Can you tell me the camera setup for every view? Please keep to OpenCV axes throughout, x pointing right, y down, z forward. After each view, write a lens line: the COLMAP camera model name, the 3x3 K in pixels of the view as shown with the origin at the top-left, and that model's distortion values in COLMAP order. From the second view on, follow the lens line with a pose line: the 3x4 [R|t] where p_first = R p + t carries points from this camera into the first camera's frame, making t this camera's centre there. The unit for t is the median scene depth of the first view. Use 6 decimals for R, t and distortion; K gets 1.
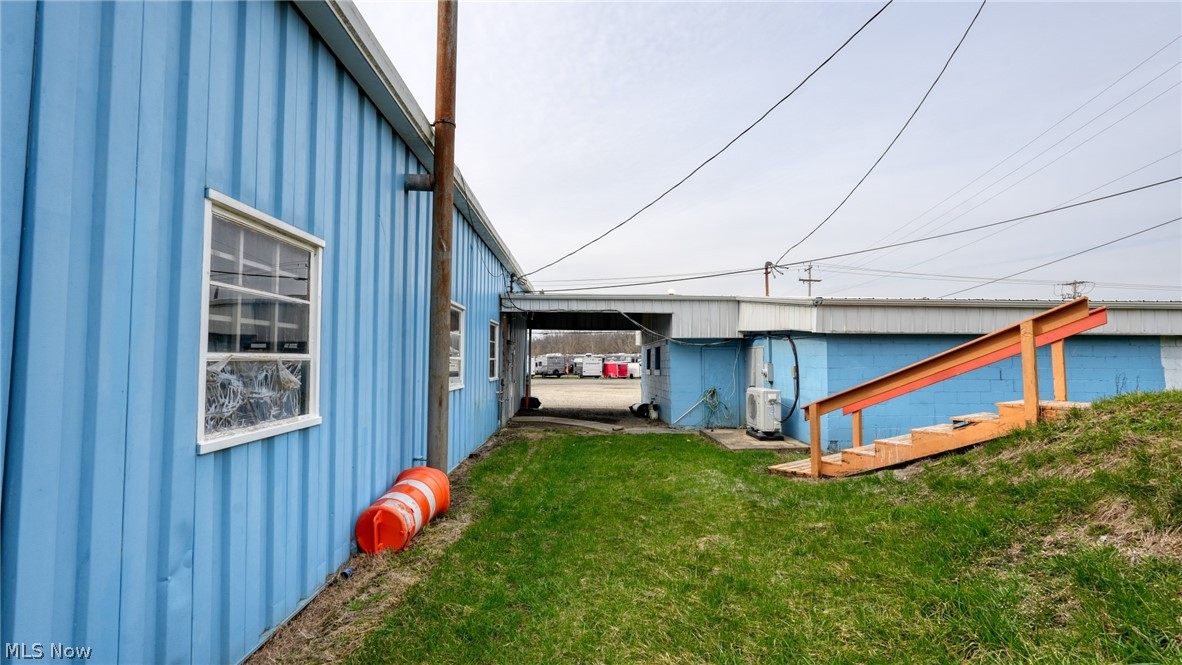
lens RADIAL K [[526.2, 0, 592.4], [0, 526.2, 337.0], [0, 0, 1]] dist [-0.000029, 0.000301]
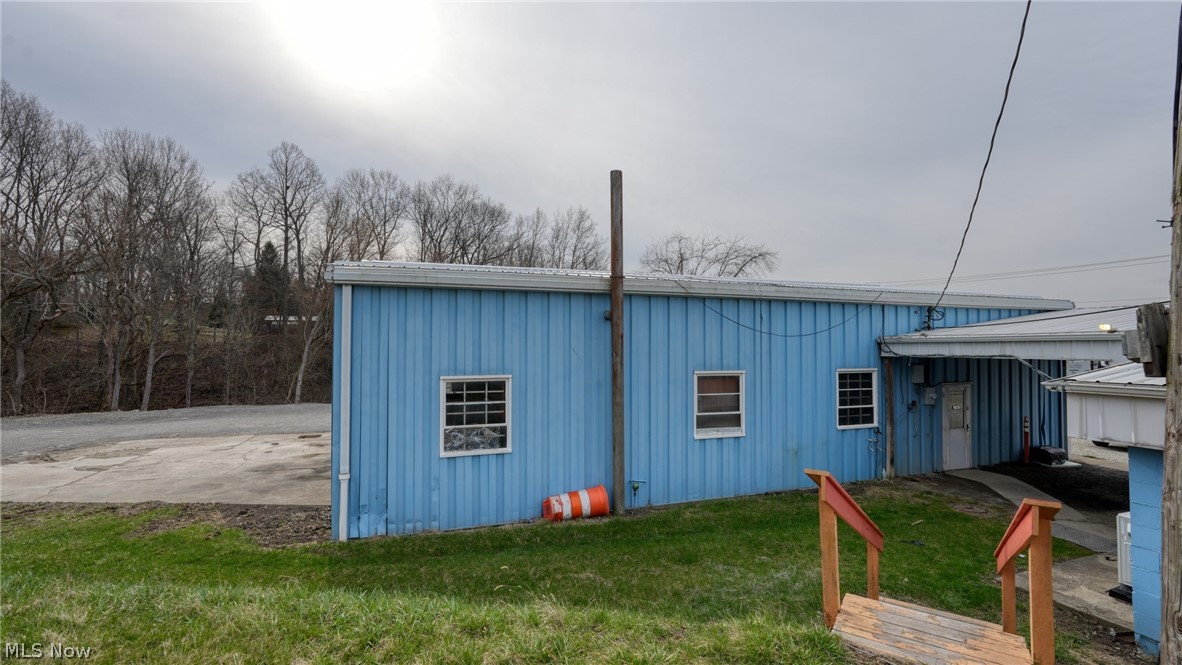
lens RADIAL K [[526.2, 0, 592.4], [0, 526.2, 337.0], [0, 0, 1]] dist [-0.000029, 0.000301]
pose [[0.315025, -0.023328, -0.948797, 1.904656], [0.044398, 0.998966, -0.009820, -0.323606], [0.948044, -0.039031, 0.315735, 0.640112]]
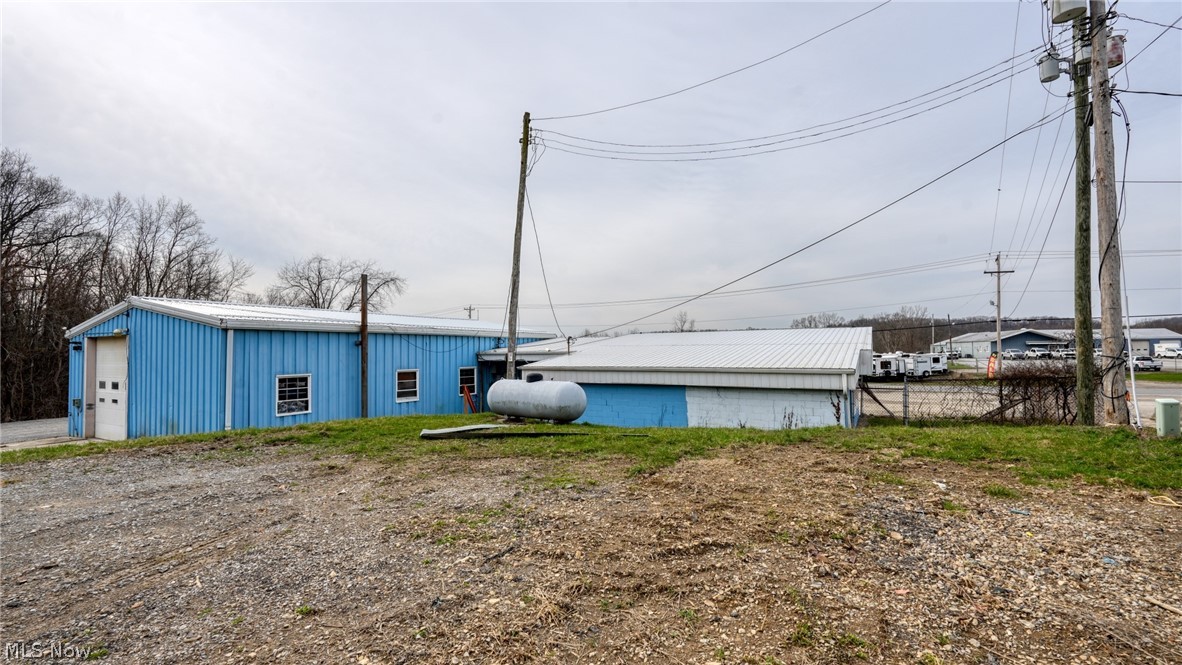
lens RADIAL K [[515.5, 0, 591.0], [0, 515.5, 332.5], [0, 0, 1]] dist [-0.020926, 0.009610]
pose [[0.859395, -0.032272, -0.510293, 4.124662], [0.036898, 0.999318, -0.001059, -0.469788], [0.509979, -0.017918, 0.860000, -1.707346]]
